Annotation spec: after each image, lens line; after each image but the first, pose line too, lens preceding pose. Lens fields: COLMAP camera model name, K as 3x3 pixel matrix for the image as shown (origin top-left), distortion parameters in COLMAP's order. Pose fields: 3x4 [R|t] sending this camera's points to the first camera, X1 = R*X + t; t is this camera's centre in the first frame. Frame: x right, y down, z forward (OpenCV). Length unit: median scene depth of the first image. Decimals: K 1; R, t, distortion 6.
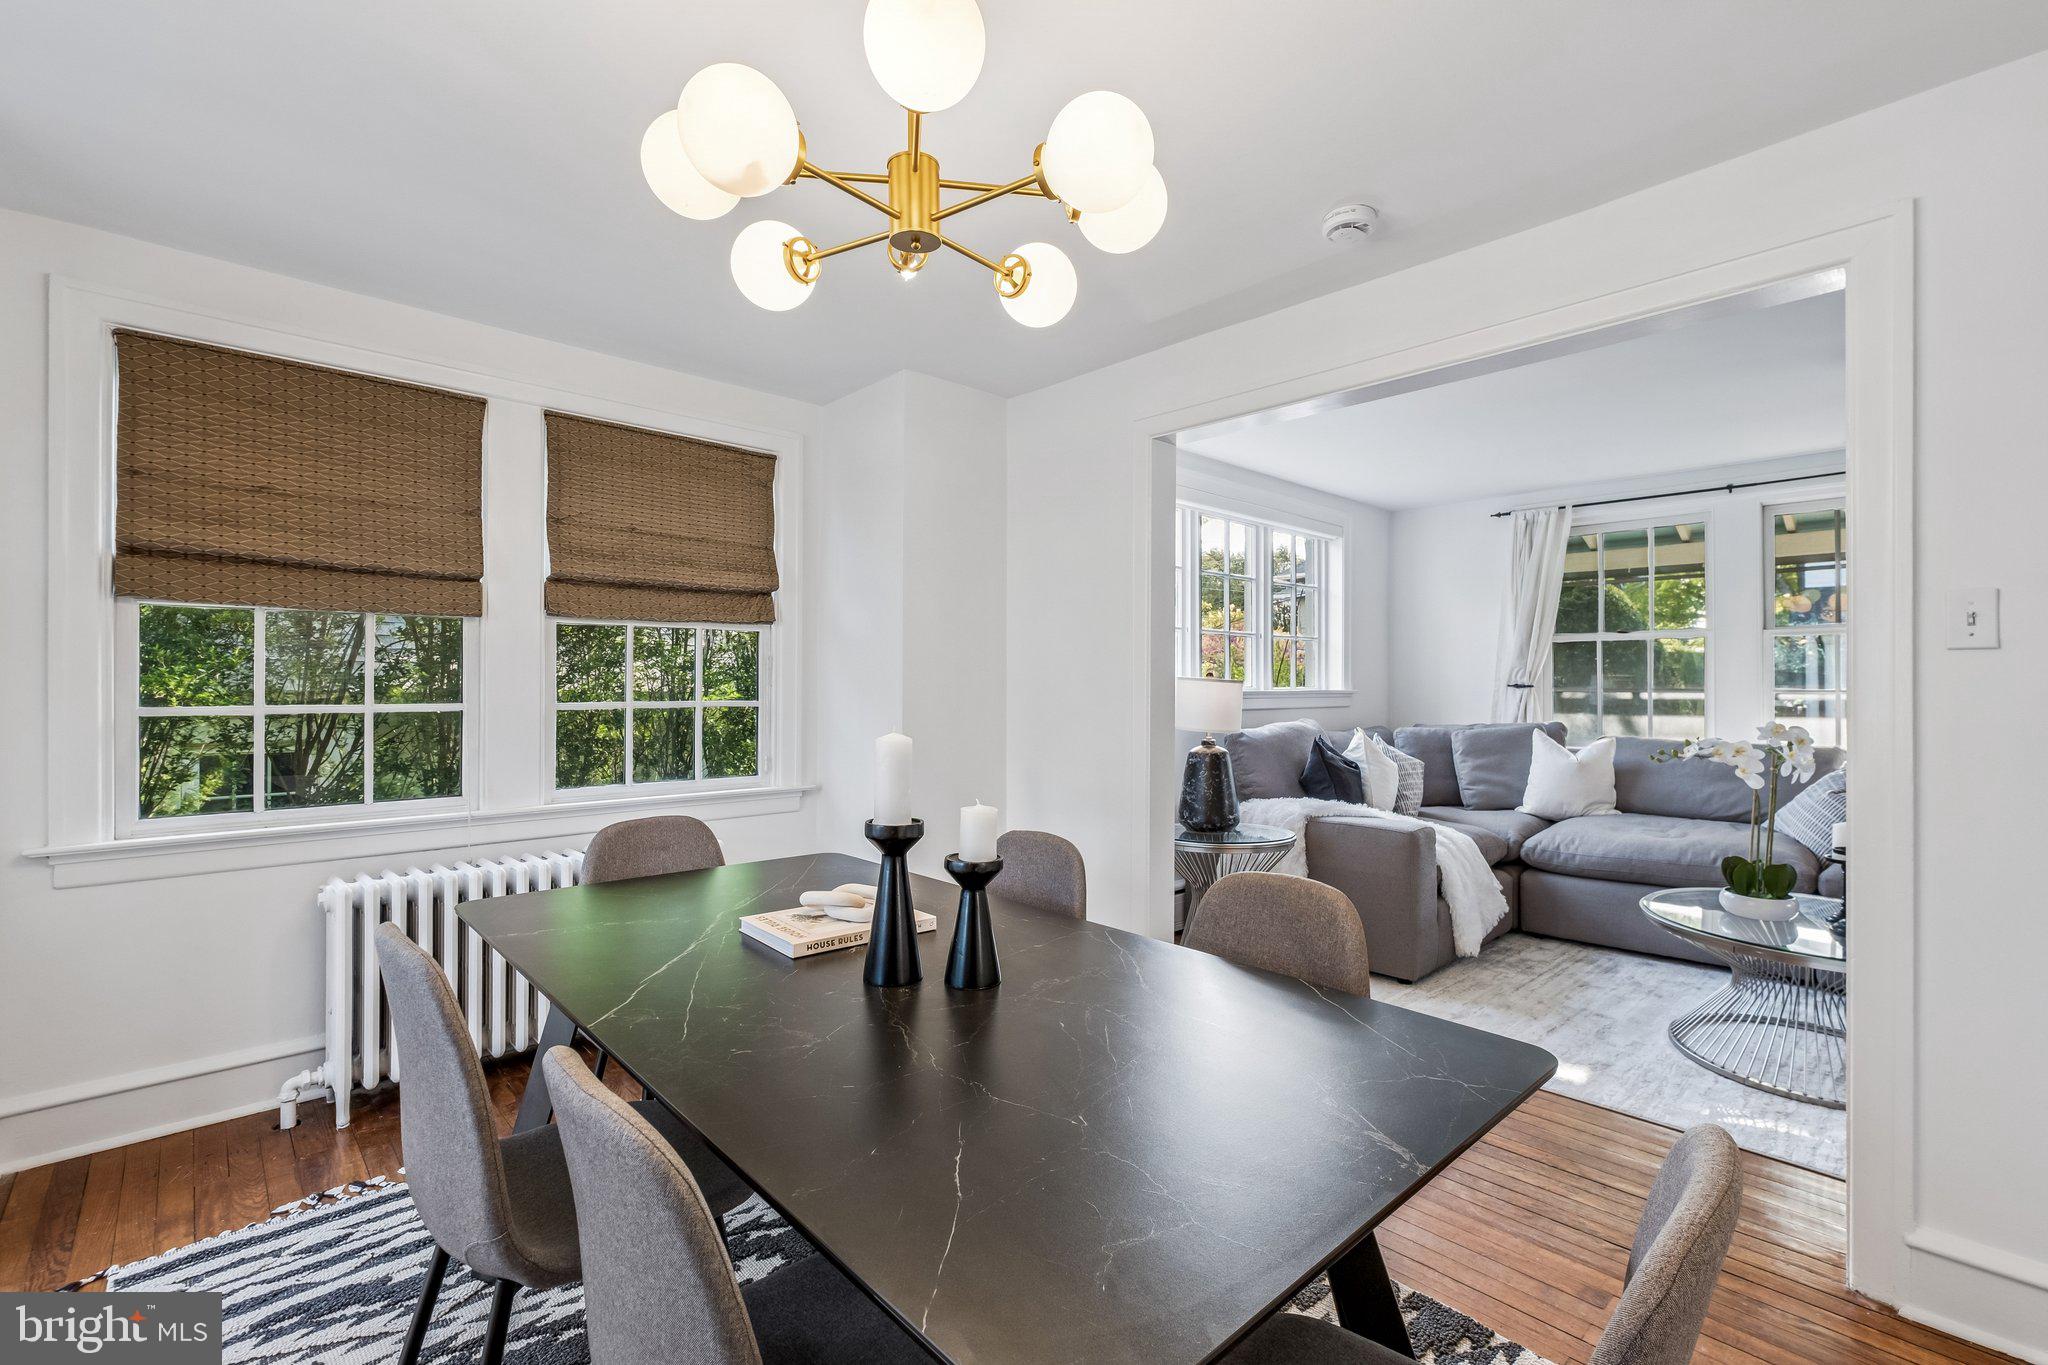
lens RADIAL K [[903.5, 0, 1042.1], [0, 903.5, 673.3], [0, 0, 1]] dist [-0.003364, 0.000708]
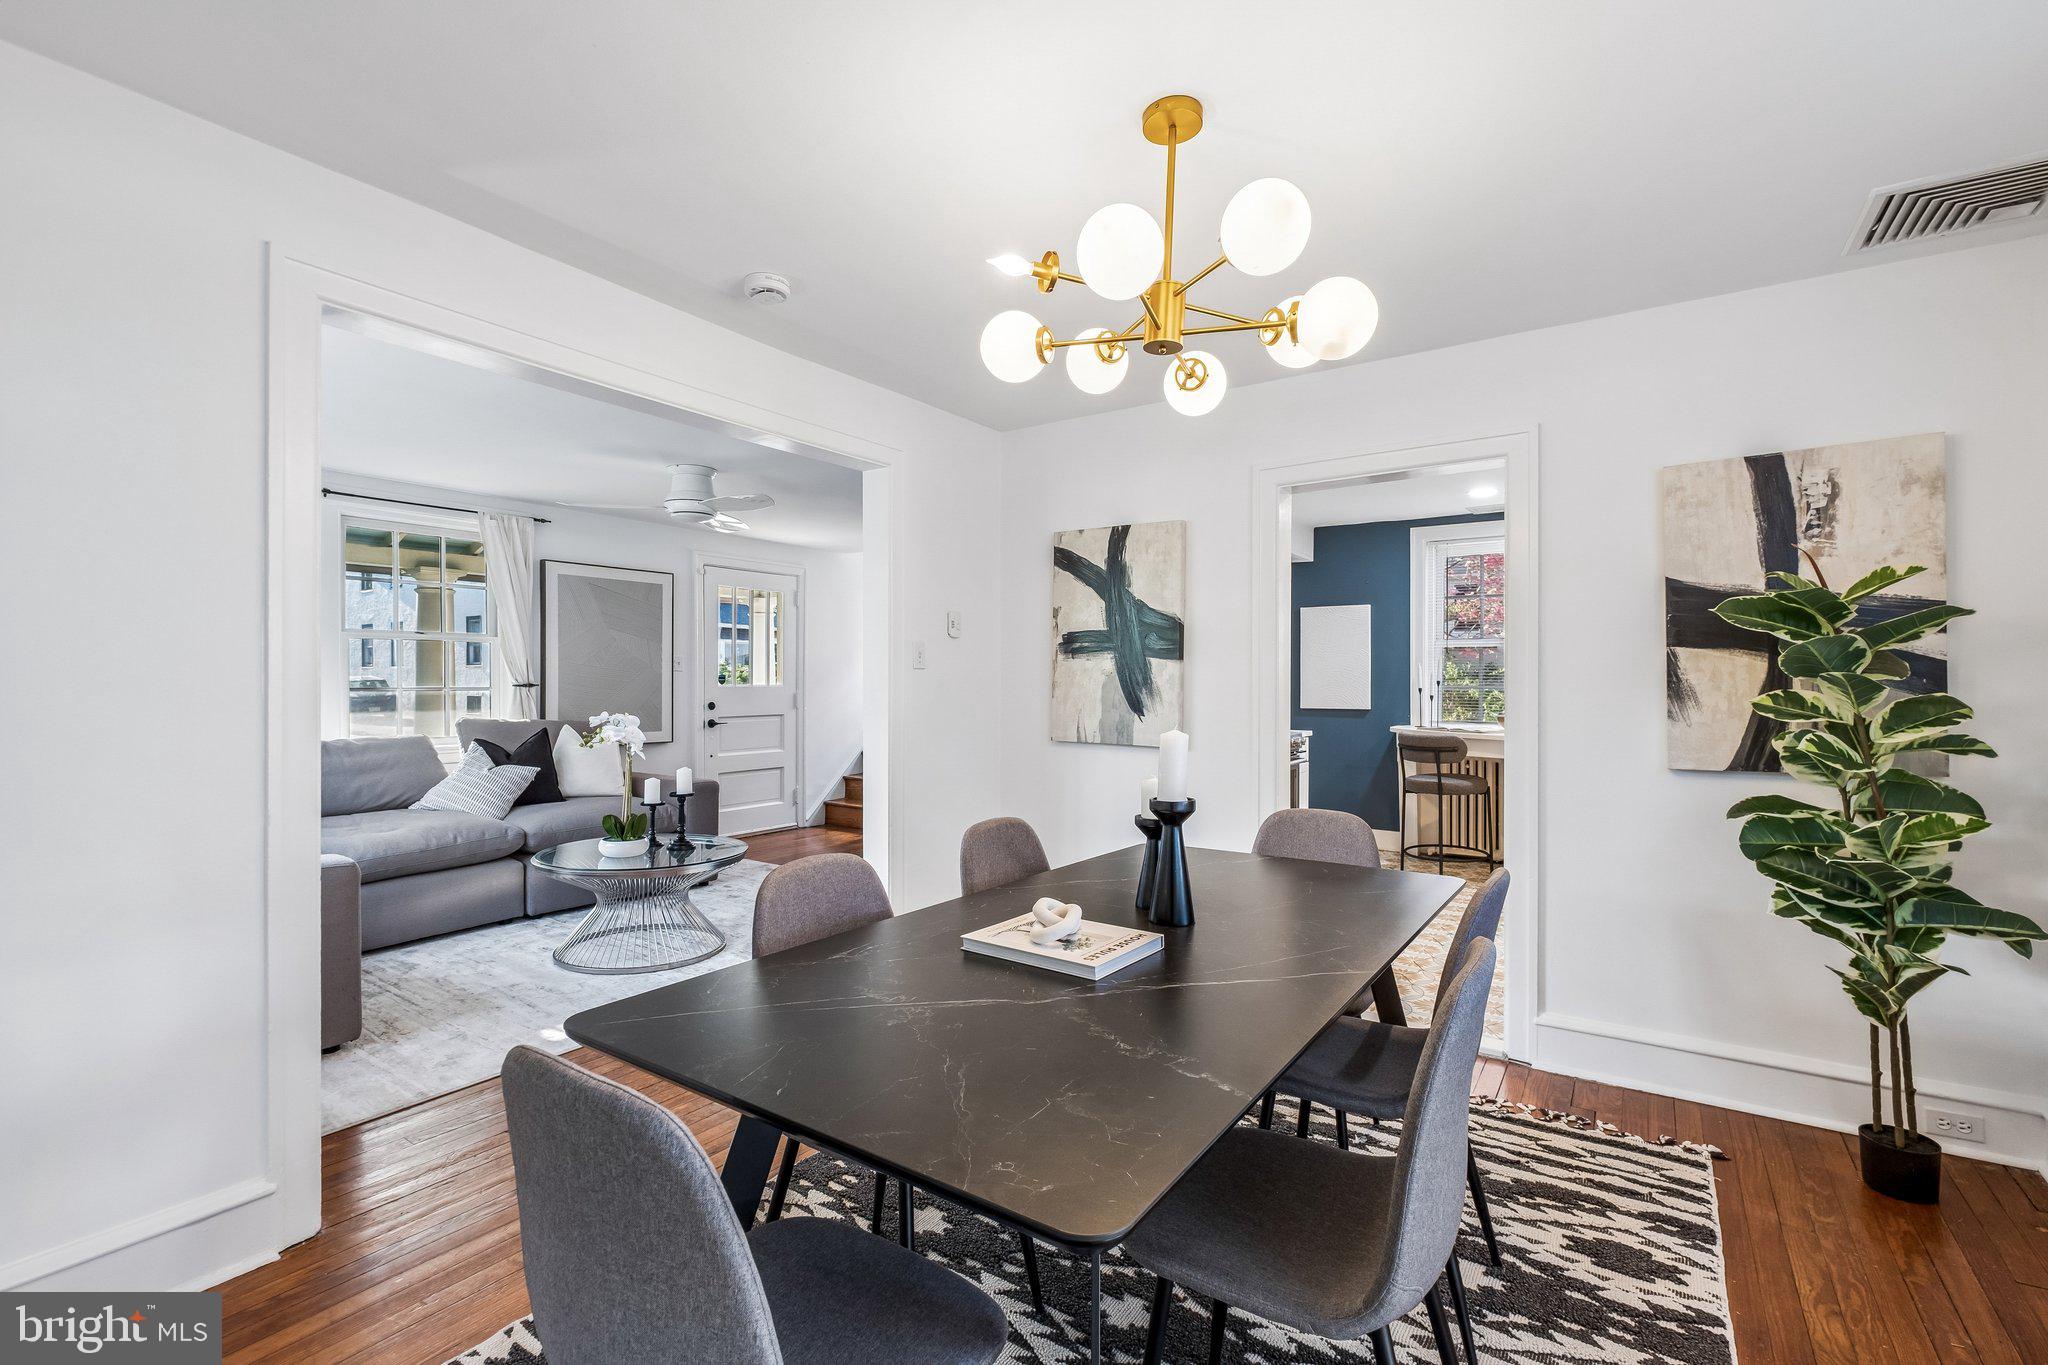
lens RADIAL K [[903.5, 0, 1028.7], [0, 903.5, 685.0], [0, 0, 1]] dist [-0.003364, 0.000708]
pose [[-0.206669, -0.011386, 0.978345, -0.504013], [-0.014274, 0.999861, 0.008621, -0.005725], [-0.978307, -0.012183, -0.206803, 0.529508]]
